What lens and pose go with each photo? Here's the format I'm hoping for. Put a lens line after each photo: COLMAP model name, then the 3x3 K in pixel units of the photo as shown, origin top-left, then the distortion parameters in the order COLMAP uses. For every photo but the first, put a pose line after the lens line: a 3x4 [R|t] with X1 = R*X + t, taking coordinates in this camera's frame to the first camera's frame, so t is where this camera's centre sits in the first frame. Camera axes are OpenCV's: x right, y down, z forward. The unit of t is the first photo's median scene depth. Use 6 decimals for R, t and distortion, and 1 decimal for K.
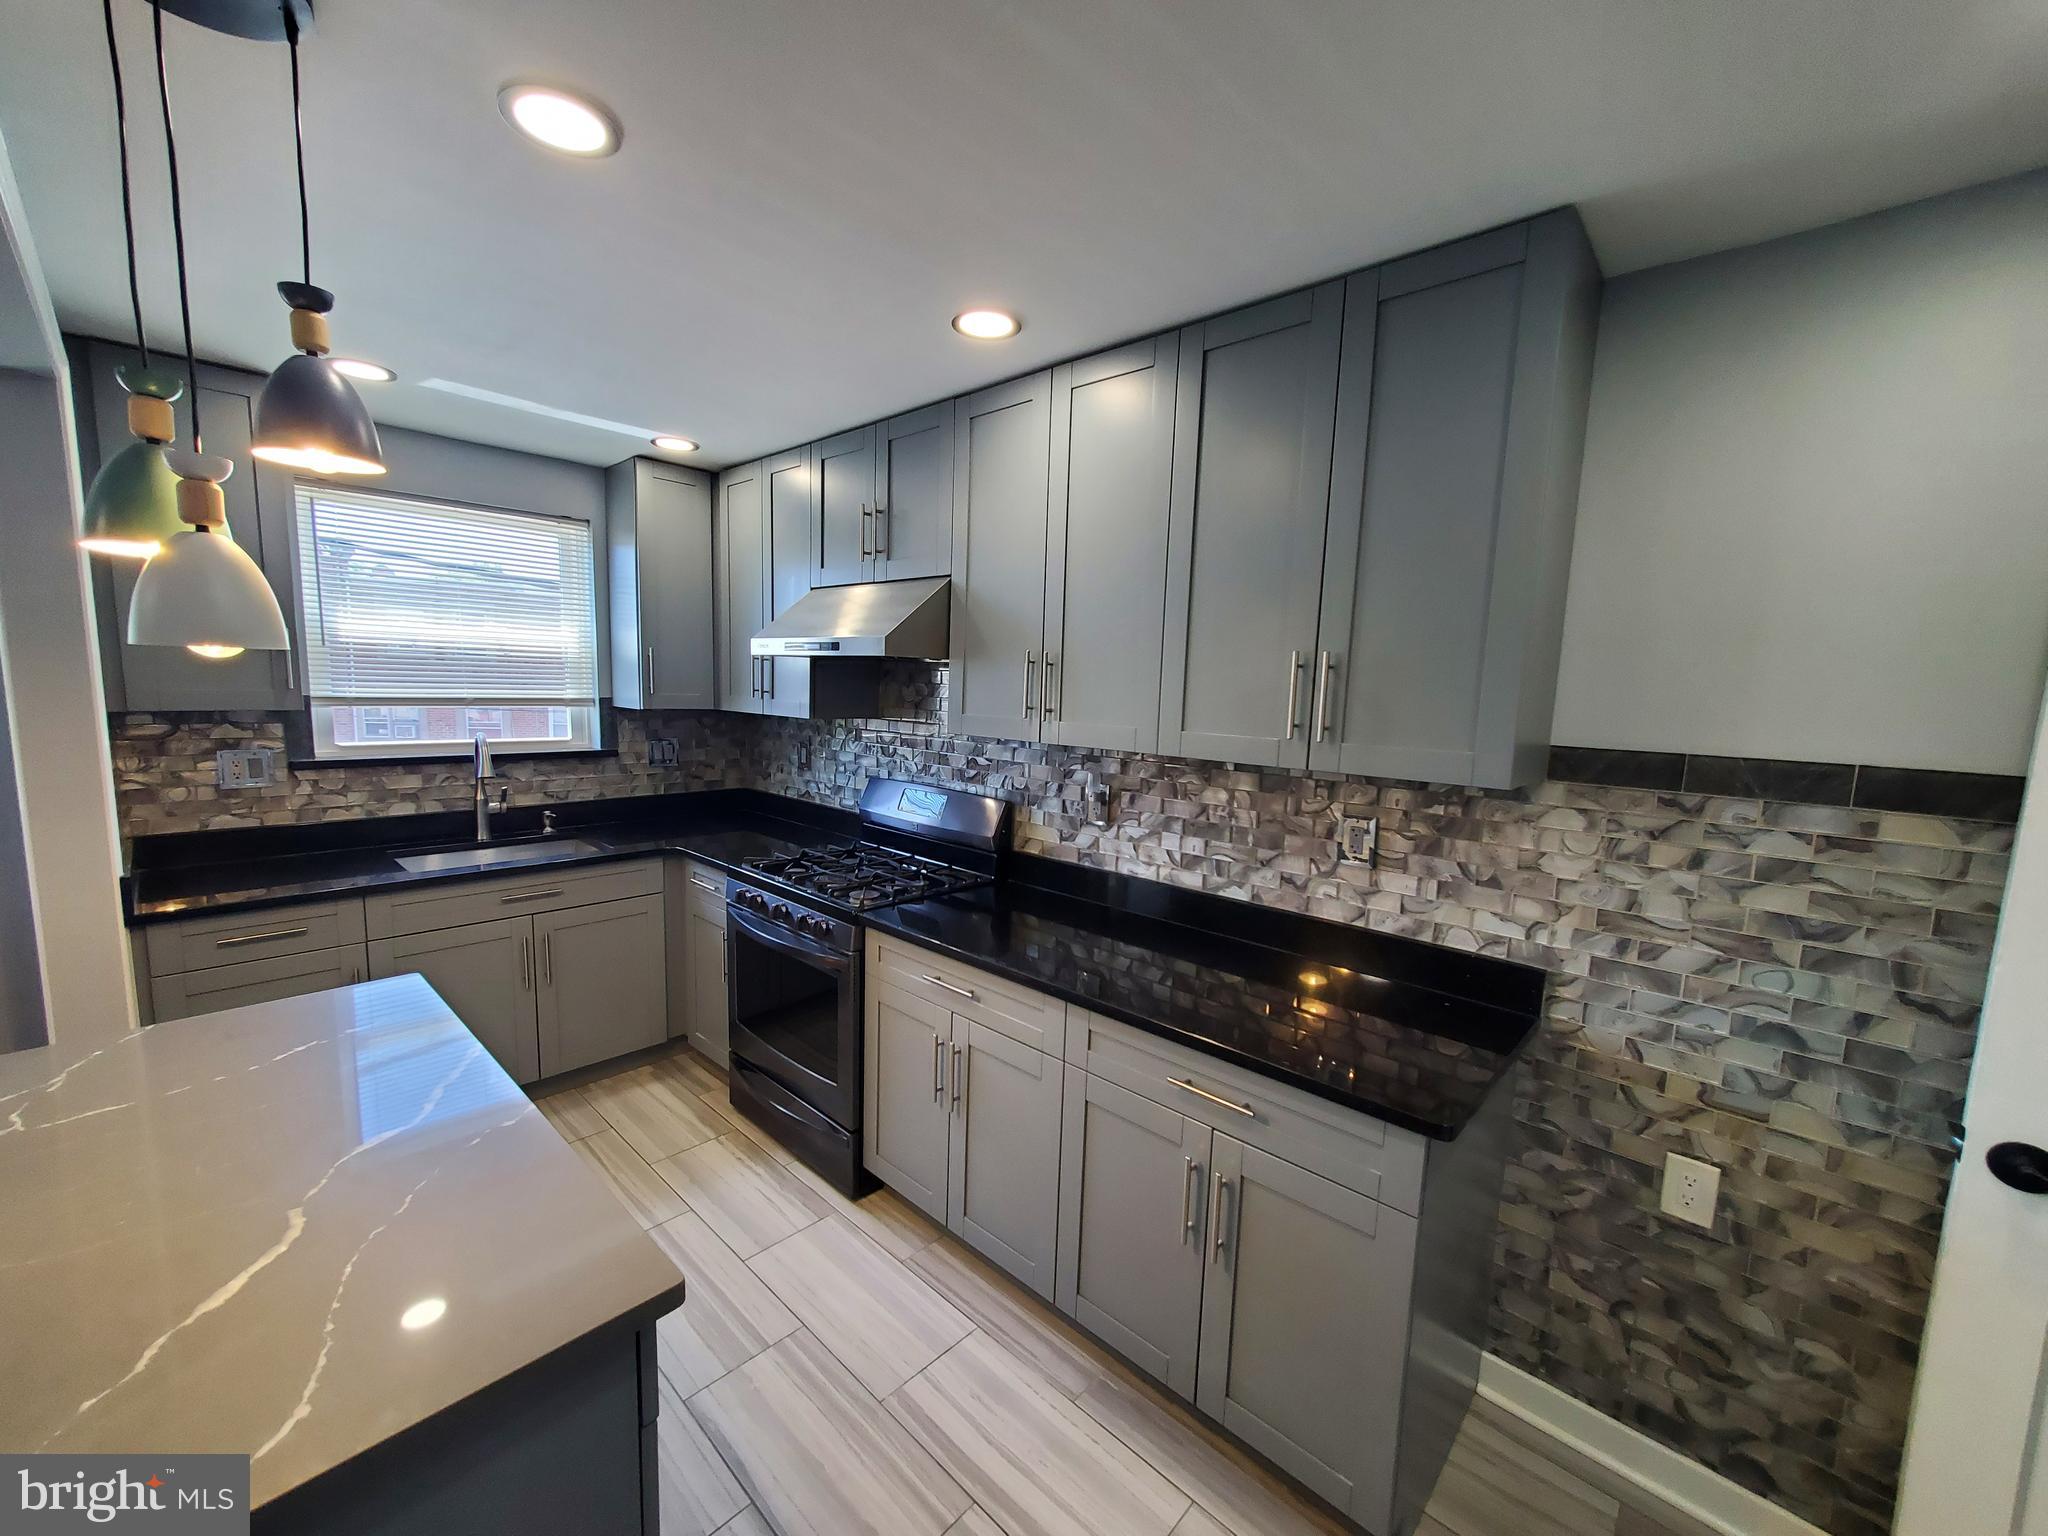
lens RADIAL K [[806.8, 0, 1013.7], [0, 806.8, 780.5], [0, 0, 1]] dist [0.002862, -0.002388]
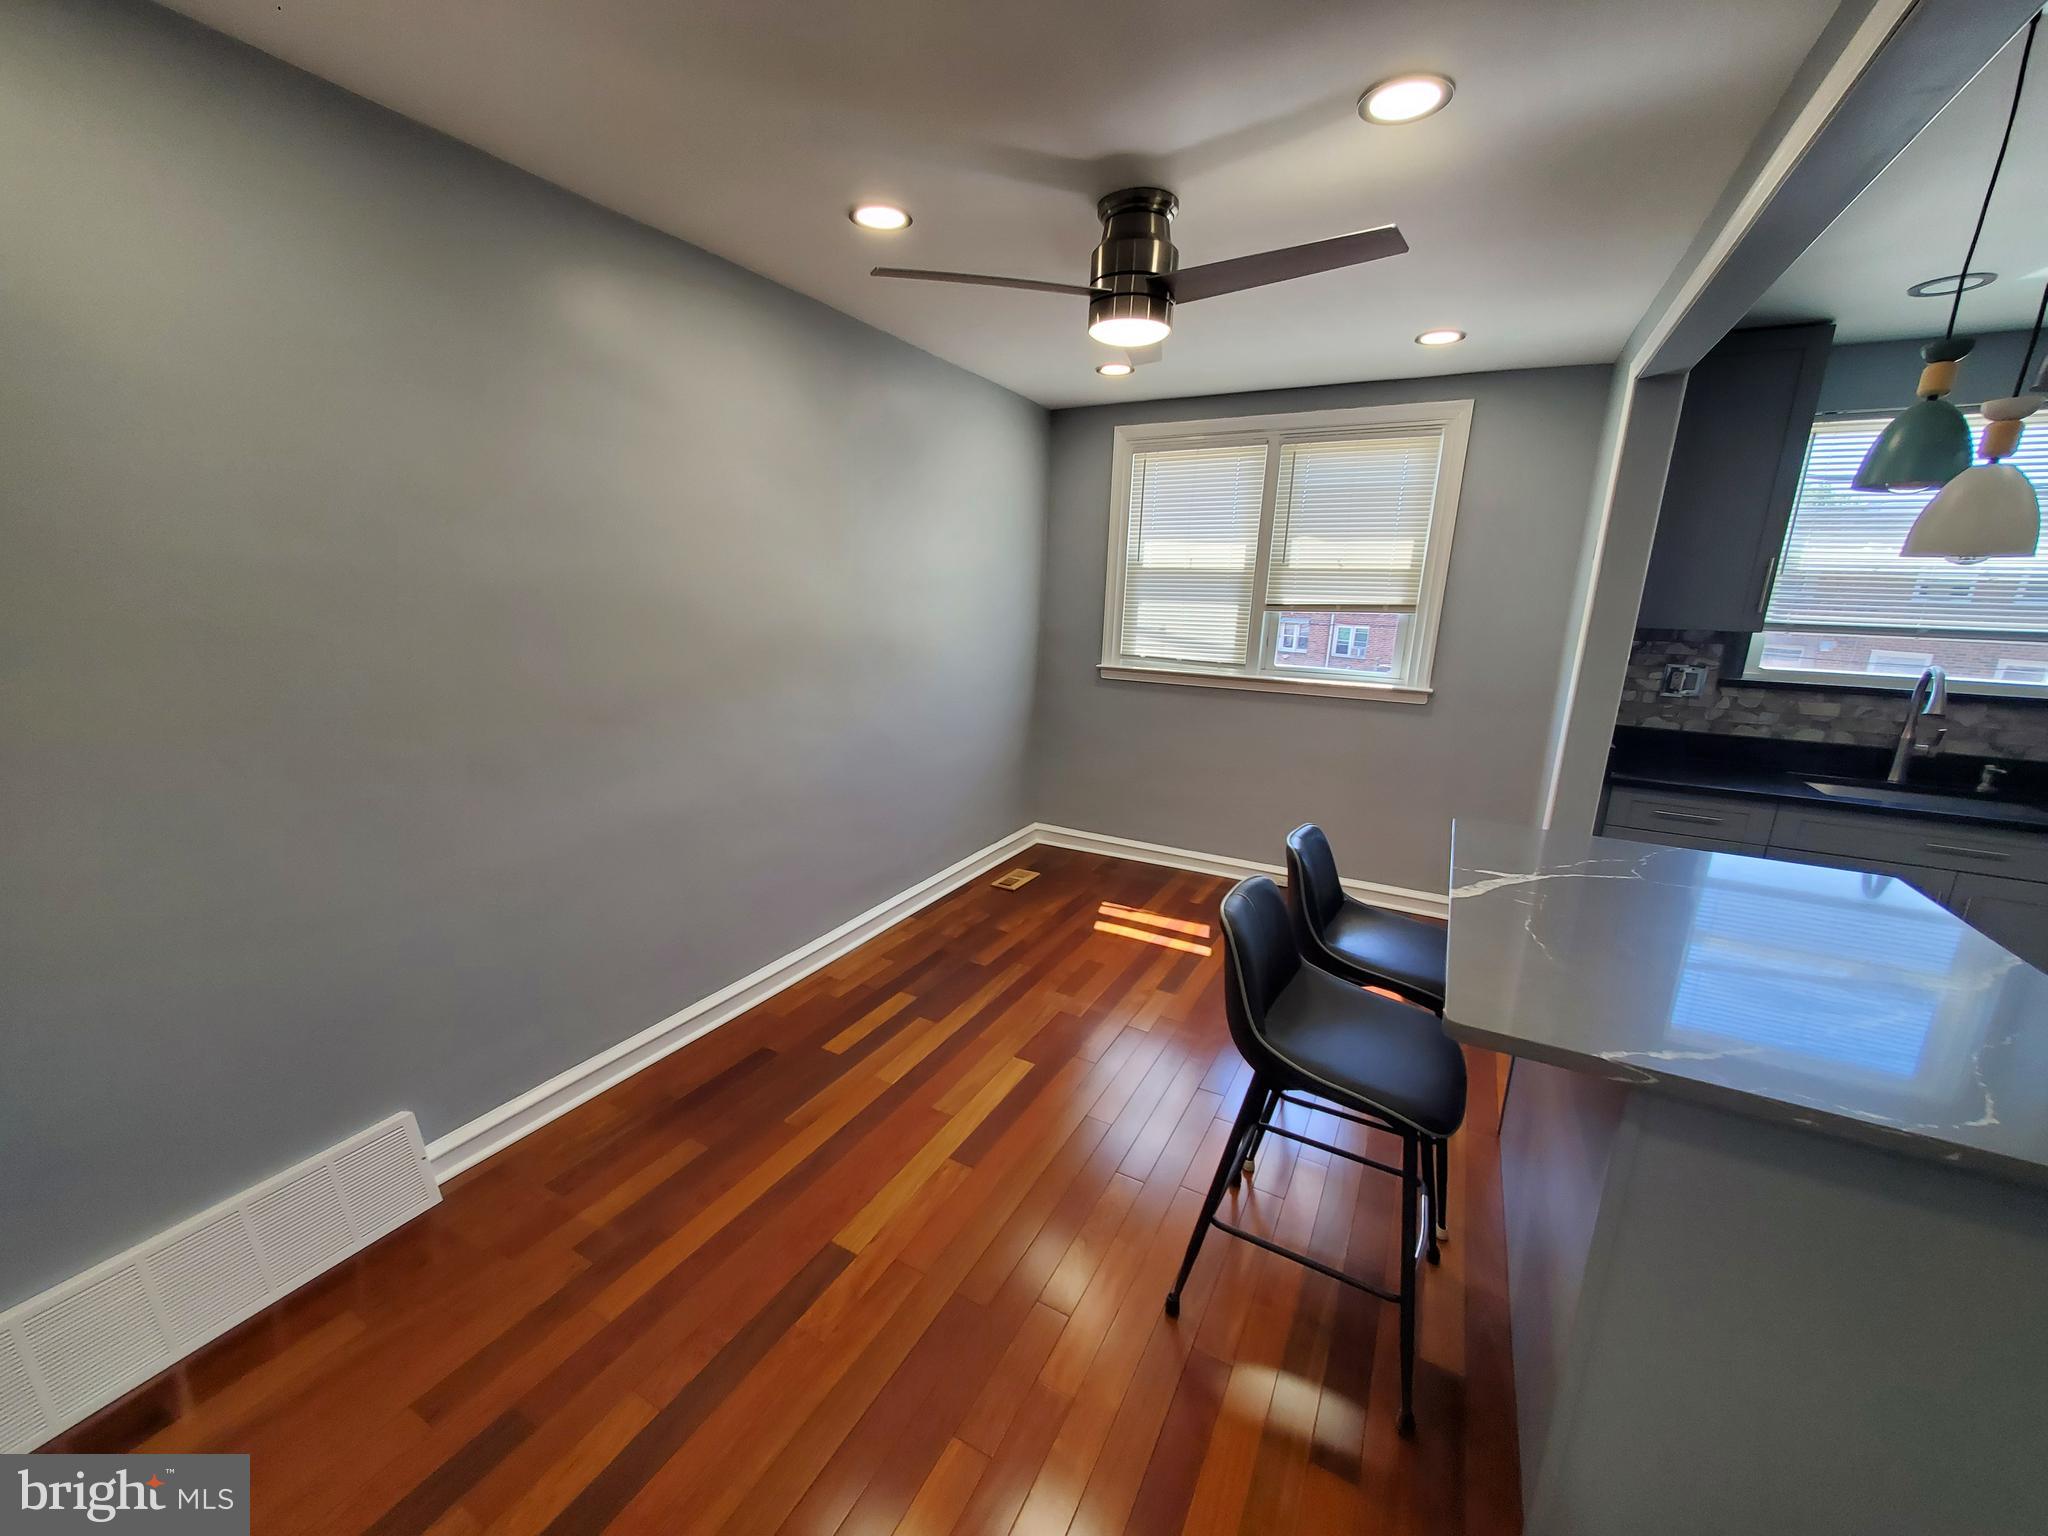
lens RADIAL K [[806.8, 0, 1007.8], [0, 806.8, 792.1], [0, 0, 1]] dist [0.002862, -0.002388]
pose [[0.245112, 0.217400, -0.944805, -0.033251], [-0.133411, 0.972826, 0.189237, 0.067678], [0.960272, 0.079663, 0.267455, -0.348167]]
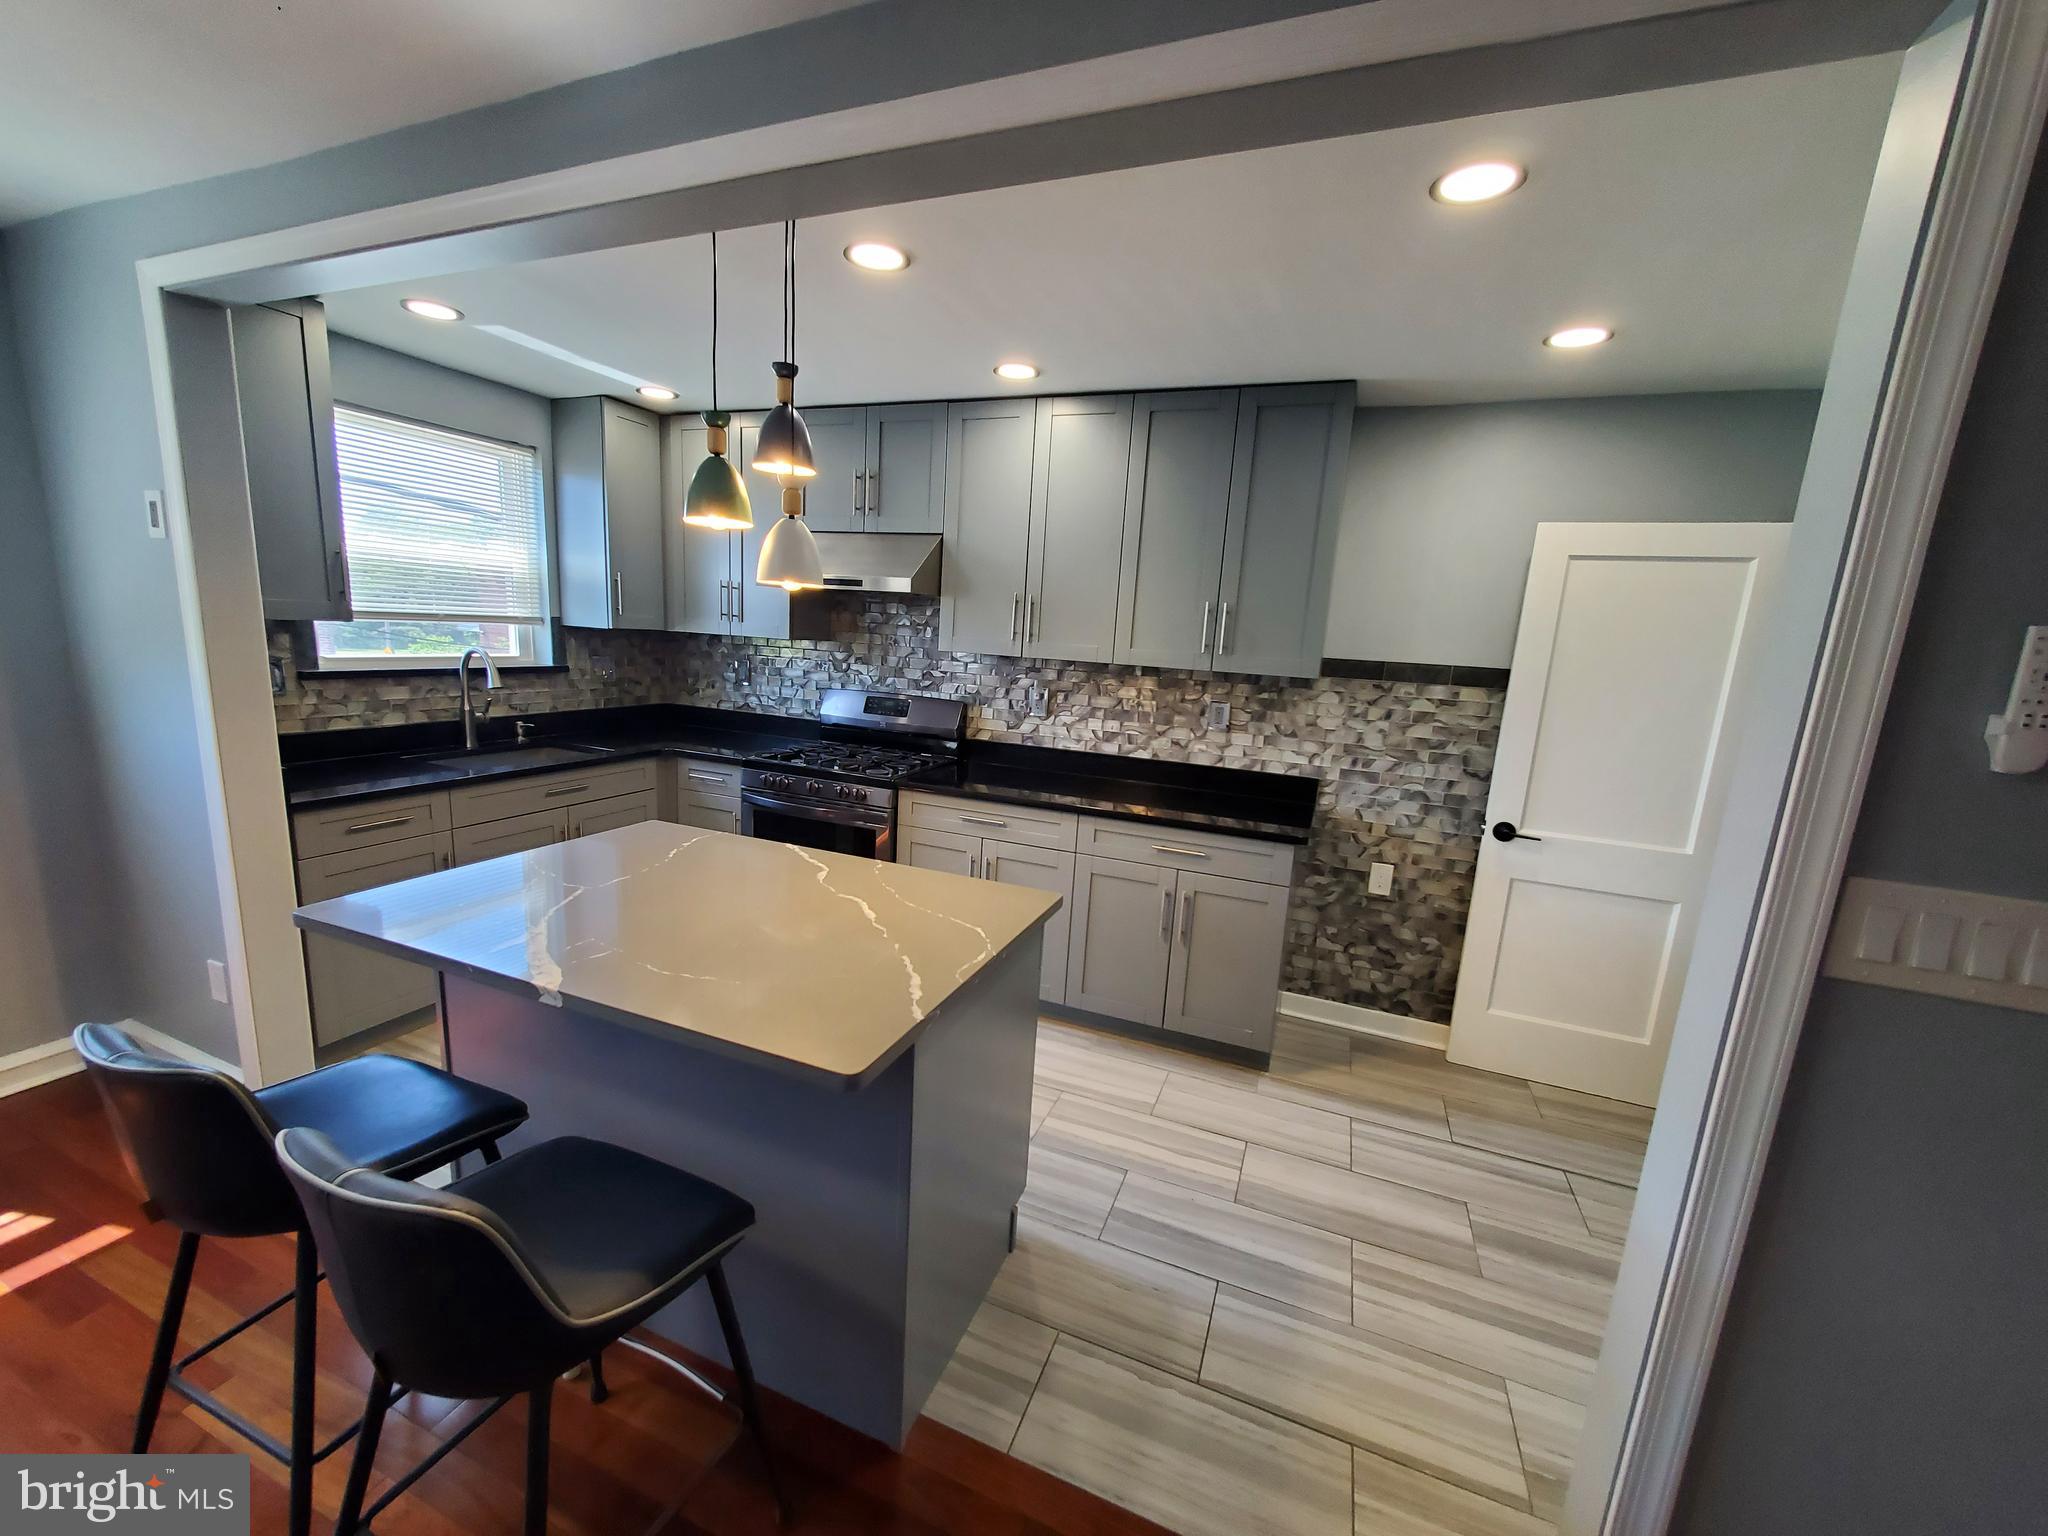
lens RADIAL K [[806.8, 0, 1014.0], [0, 806.8, 782.5], [0, 0, 1]] dist [0.002862, -0.002388]
pose [[0.932497, -0.046223, 0.358207, -0.546225], [0.016393, 0.996172, 0.085869, 0.057240], [-0.360805, -0.074201, 0.929685, -0.396182]]
